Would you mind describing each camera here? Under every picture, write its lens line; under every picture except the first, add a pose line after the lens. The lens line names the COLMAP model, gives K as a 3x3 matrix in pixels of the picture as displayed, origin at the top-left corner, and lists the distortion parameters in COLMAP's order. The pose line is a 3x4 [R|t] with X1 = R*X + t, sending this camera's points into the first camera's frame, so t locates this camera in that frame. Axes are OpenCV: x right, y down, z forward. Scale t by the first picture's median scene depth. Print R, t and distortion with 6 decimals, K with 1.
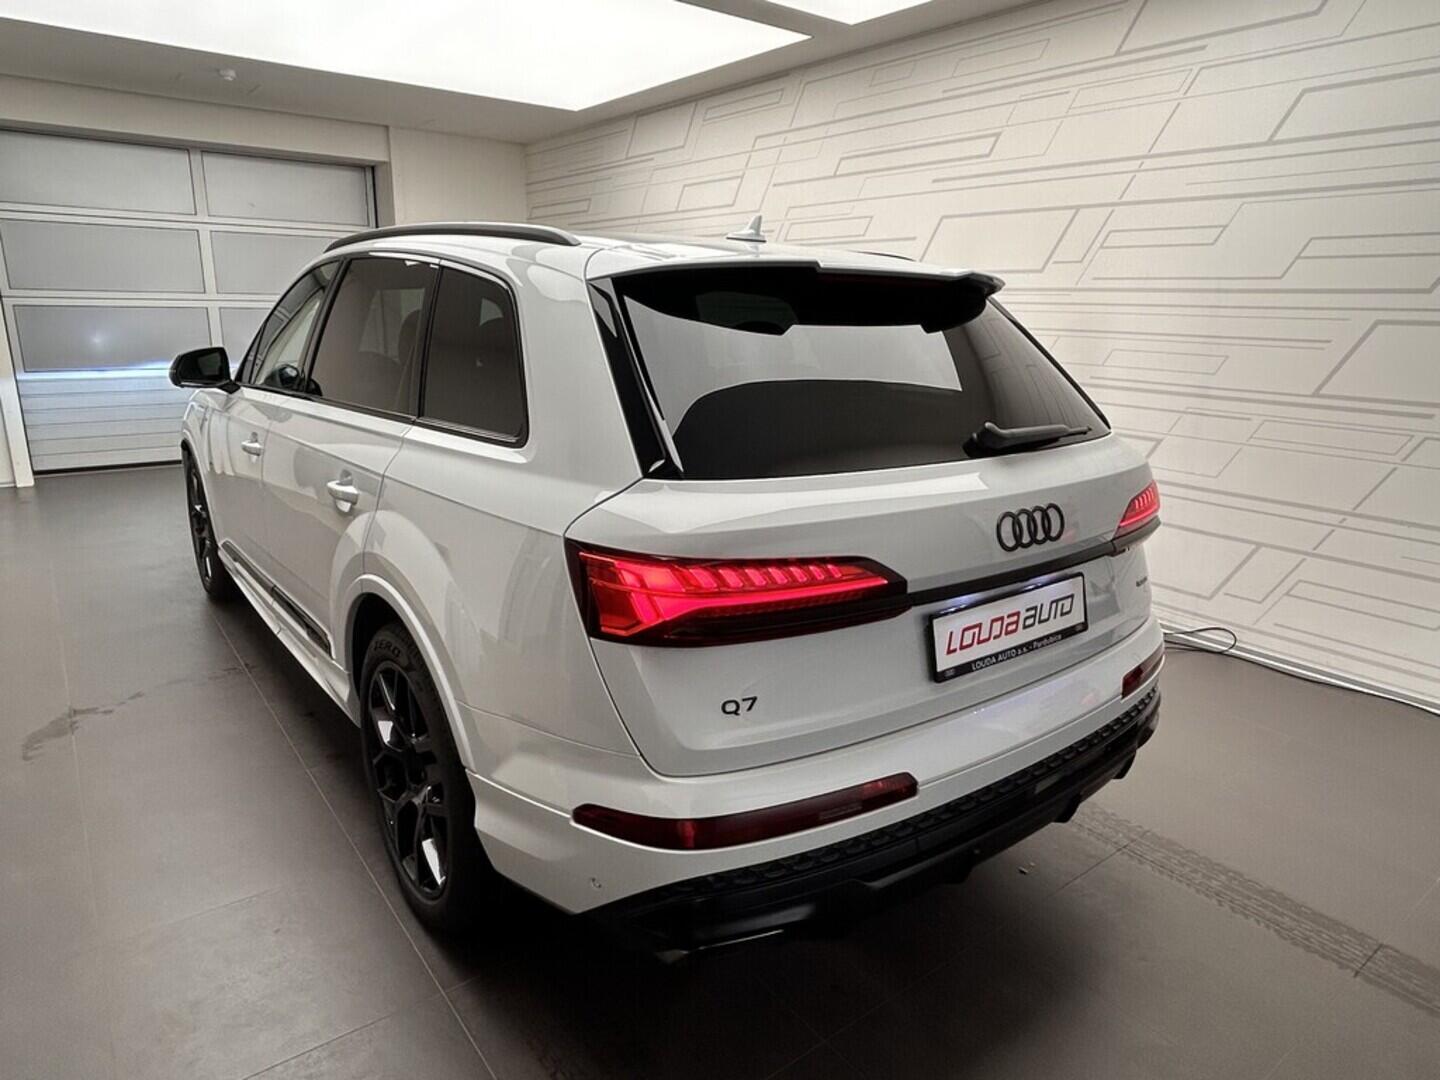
lens RADIAL K [[890.3, 0, 720.0], [0, 890.3, 540.0], [0, 0, 1]] dist [-0.010325, -0.000111]
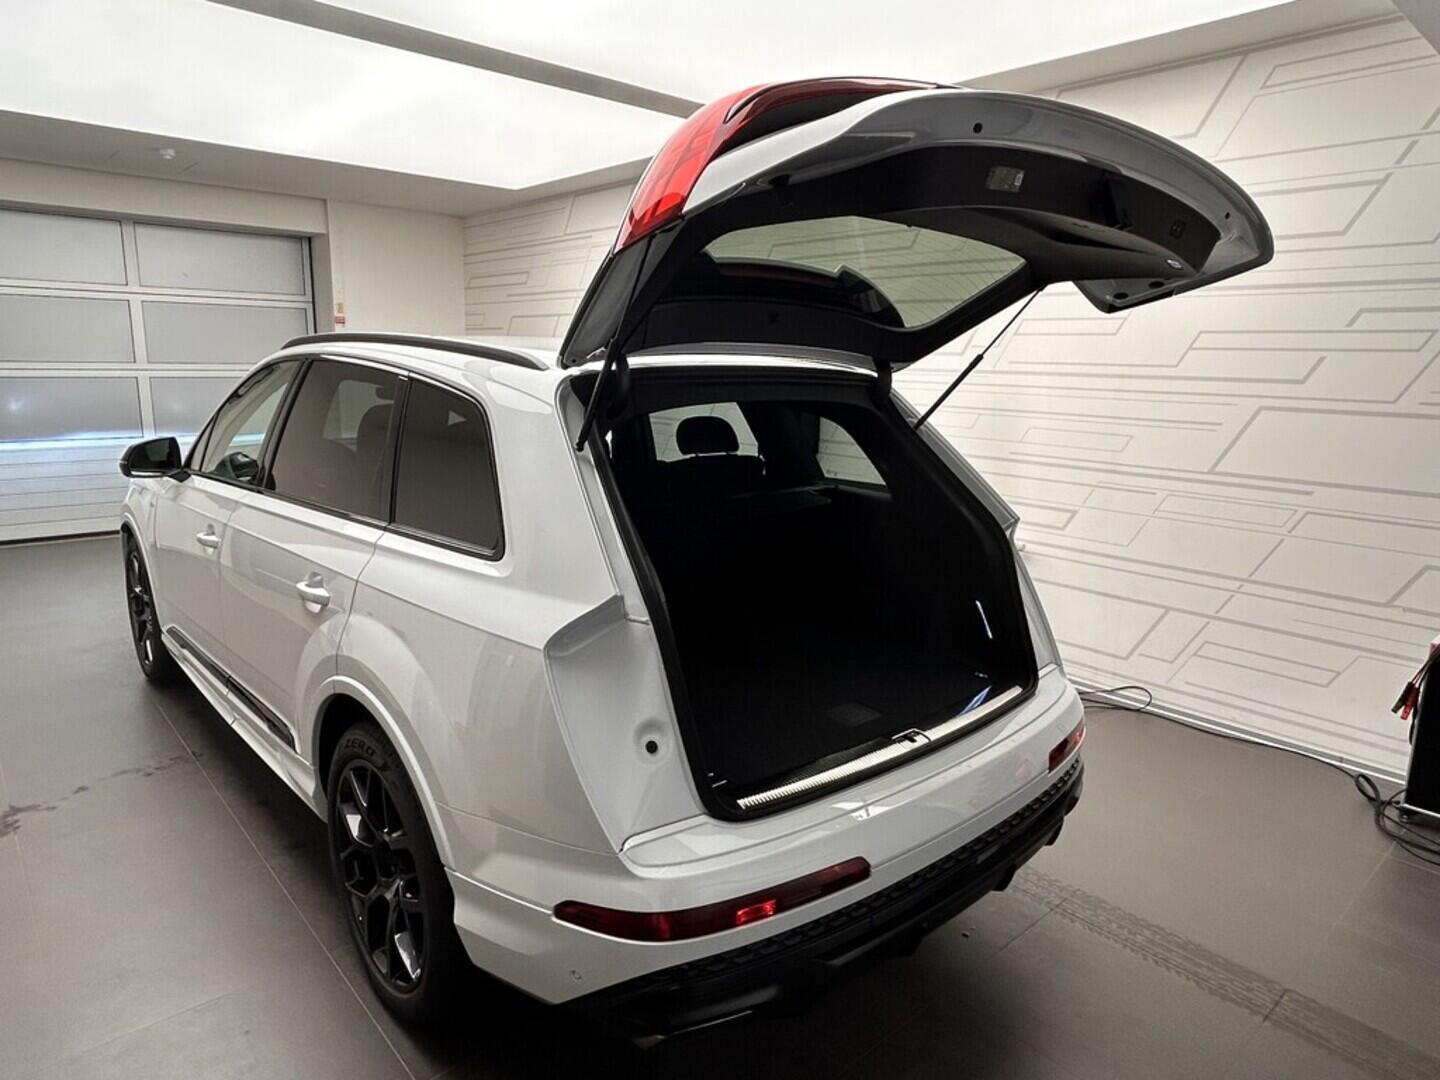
lens RADIAL K [[890.3, 0, 720.0], [0, 890.3, 540.0], [0, 0, 1]] dist [-0.010325, -0.000111]
pose [[0.997090, -0.015192, 0.074704, -0.025469], [0.019310, 0.998315, -0.054720, -0.047424], [-0.073747, 0.056003, 0.995703, -0.066464]]
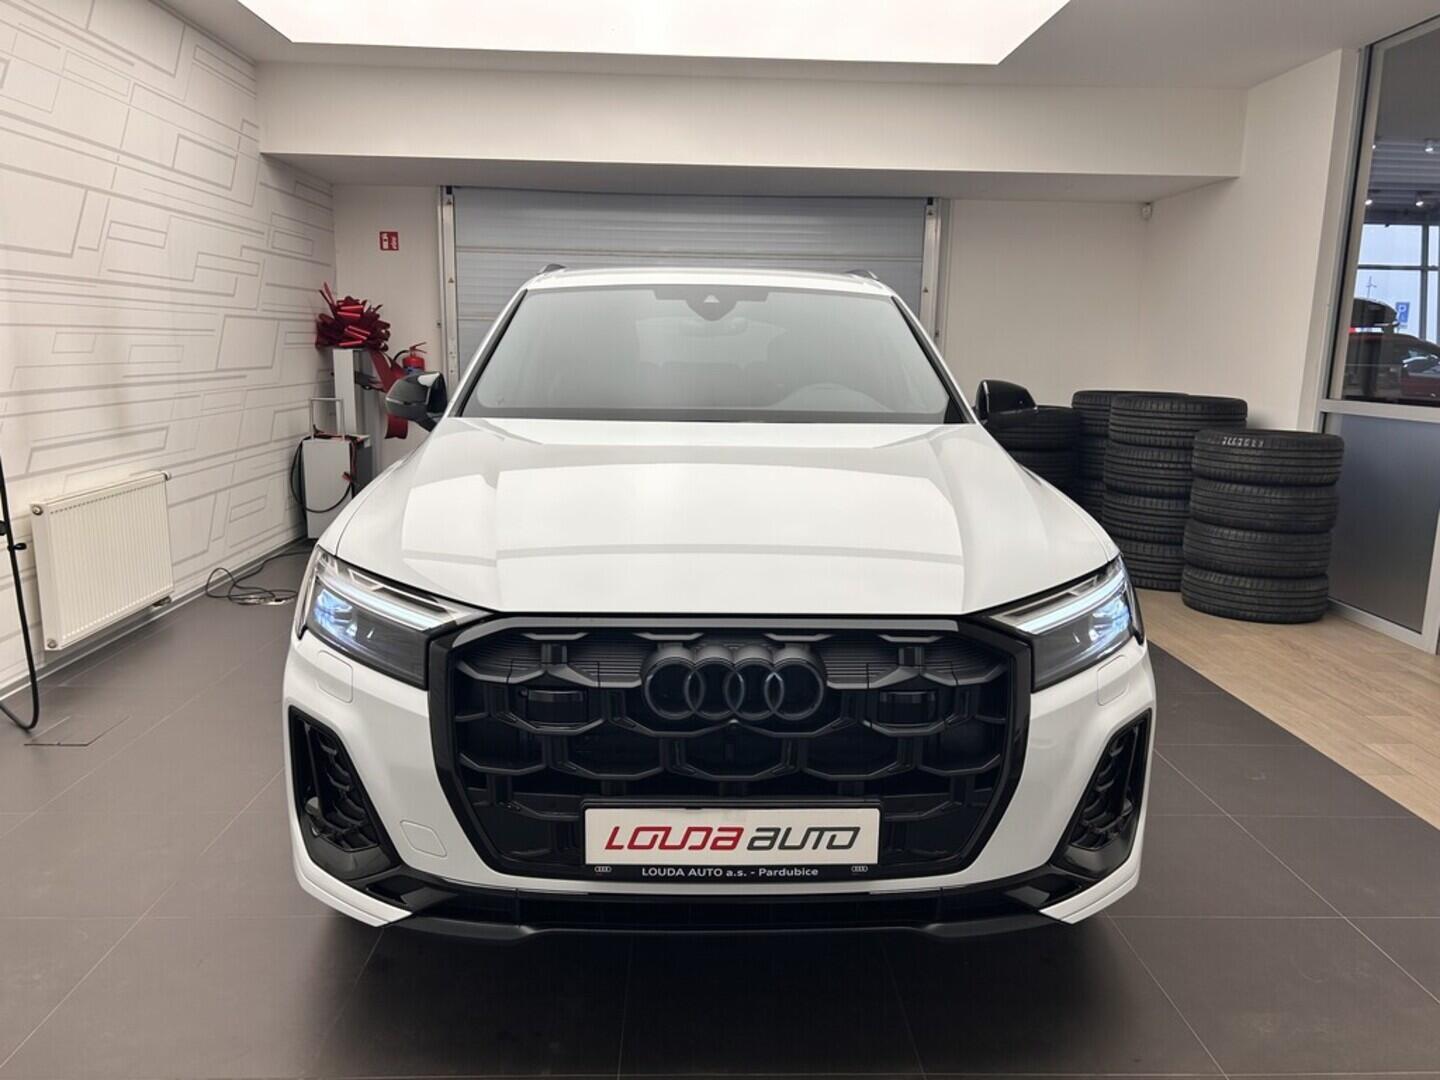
lens RADIAL K [[1100.3, 0, 726.9], [0, 1100.3, 543.5], [0, 0, 1]] dist [0.053937, -0.053946]
pose [[-0.816409, -0.141668, 0.559828, -1.412290], [0.109367, 0.913965, 0.390778, -0.749262], [-0.567023, 0.380262, -0.730675, 2.854751]]
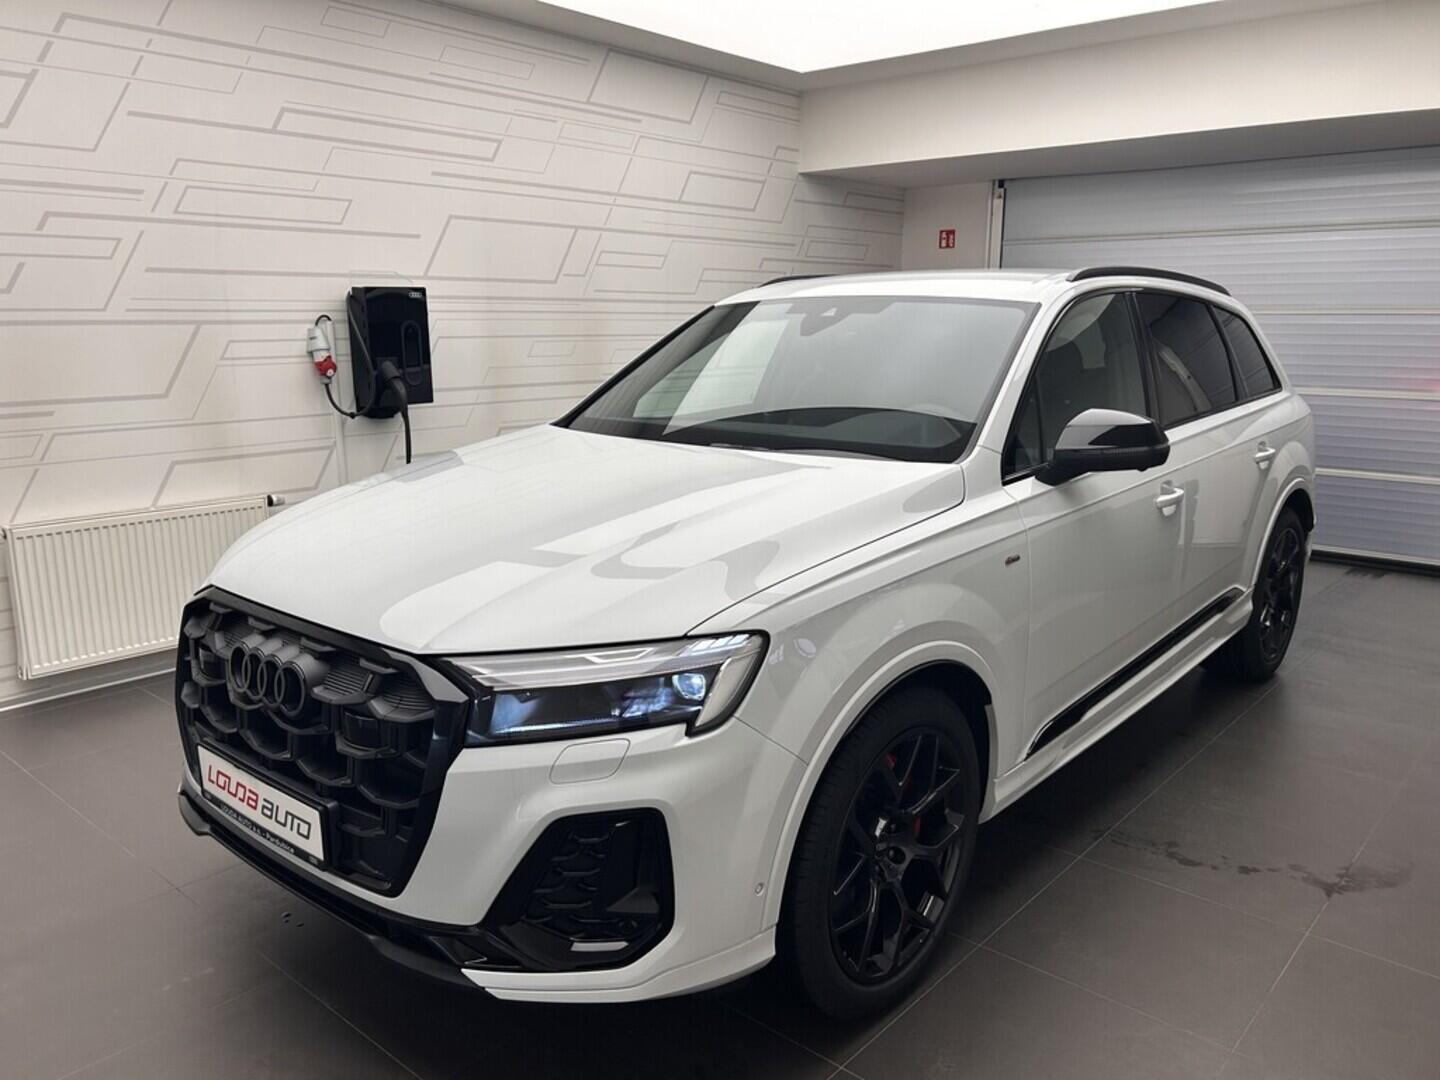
lens RADIAL K [[1100.3, 0, 726.9], [0, 1100.3, 543.5], [0, 0, 1]] dist [0.053937, -0.053946]
pose [[-0.205975, -0.226378, 0.952012, -1.938221], [0.240332, 0.931373, 0.273468, -0.611819], [-0.948586, 0.285127, -0.137434, 2.034840]]
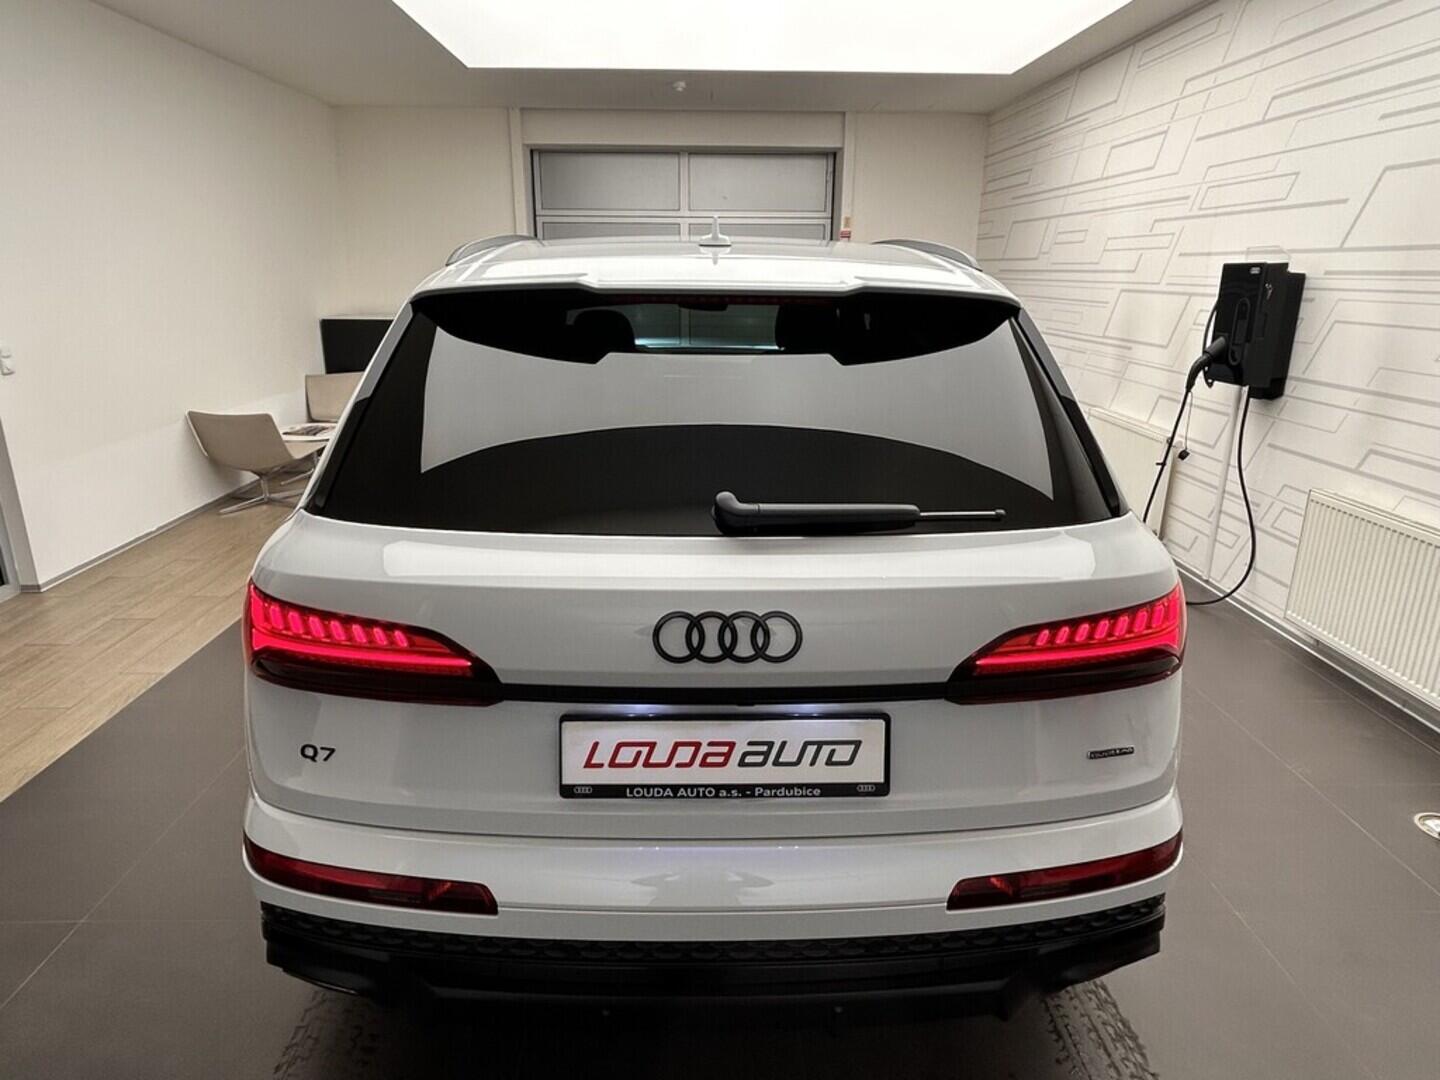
lens RADIAL K [[894.1, 0, 717.2], [0, 894.1, 538.4], [0, 0, 1]] dist [-0.007067, -0.000153]
pose [[0.808759, 0.153615, -0.567725, 0.553938], [-0.138268, 0.987894, 0.070333, -0.108858], [0.571657, 0.021616, 0.820208, 0.271677]]
